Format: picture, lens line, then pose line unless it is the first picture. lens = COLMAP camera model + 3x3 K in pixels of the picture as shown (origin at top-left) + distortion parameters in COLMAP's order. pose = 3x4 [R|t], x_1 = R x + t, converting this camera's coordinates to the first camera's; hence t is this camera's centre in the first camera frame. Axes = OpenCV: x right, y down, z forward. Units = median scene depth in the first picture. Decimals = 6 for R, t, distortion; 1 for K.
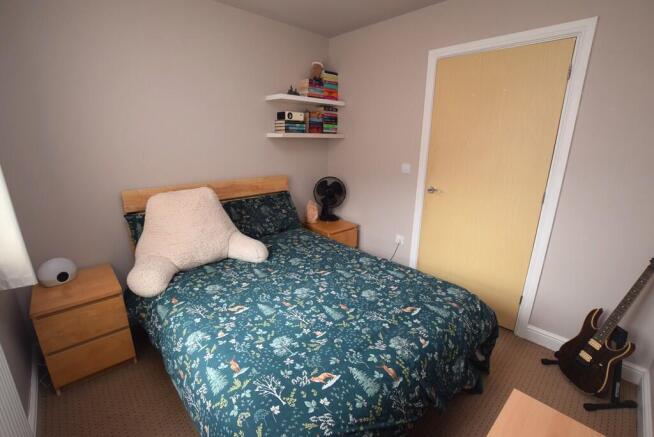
lens RADIAL K [[289.3, 0, 326.6], [0, 289.3, 222.2], [0, 0, 1]] dist [-0.040833, 0.008275]
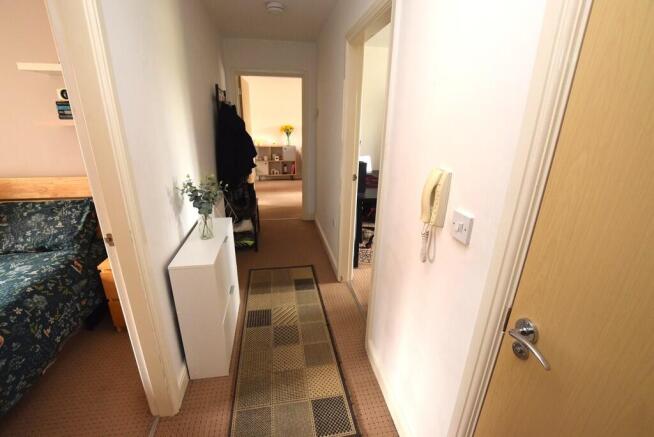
lens RADIAL K [[289.3, 0, 326.6], [0, 289.3, 222.2], [0, 0, 1]] dist [-0.040833, 0.008275]
pose [[0.837647, 0.192033, -0.511343, 1.021802], [-0.164344, 0.981388, 0.099339, -0.292632], [0.520902, 0.000825, 0.853616, 0.928513]]
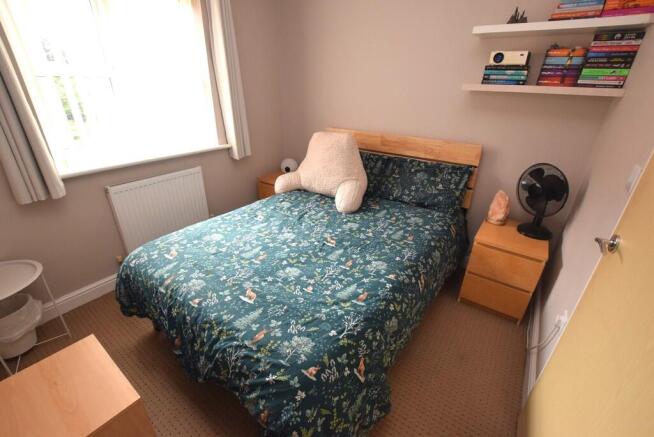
lens RADIAL K [[289.3, 0, 326.6], [0, 289.3, 222.2], [0, 0, 1]] dist [-0.040833, 0.008275]
pose [[0.193610, 0.418301, -0.887434, 0.682022], [-0.285810, 0.889363, 0.356855, -0.182123], [0.938524, 0.184547, 0.291744, 0.615201]]
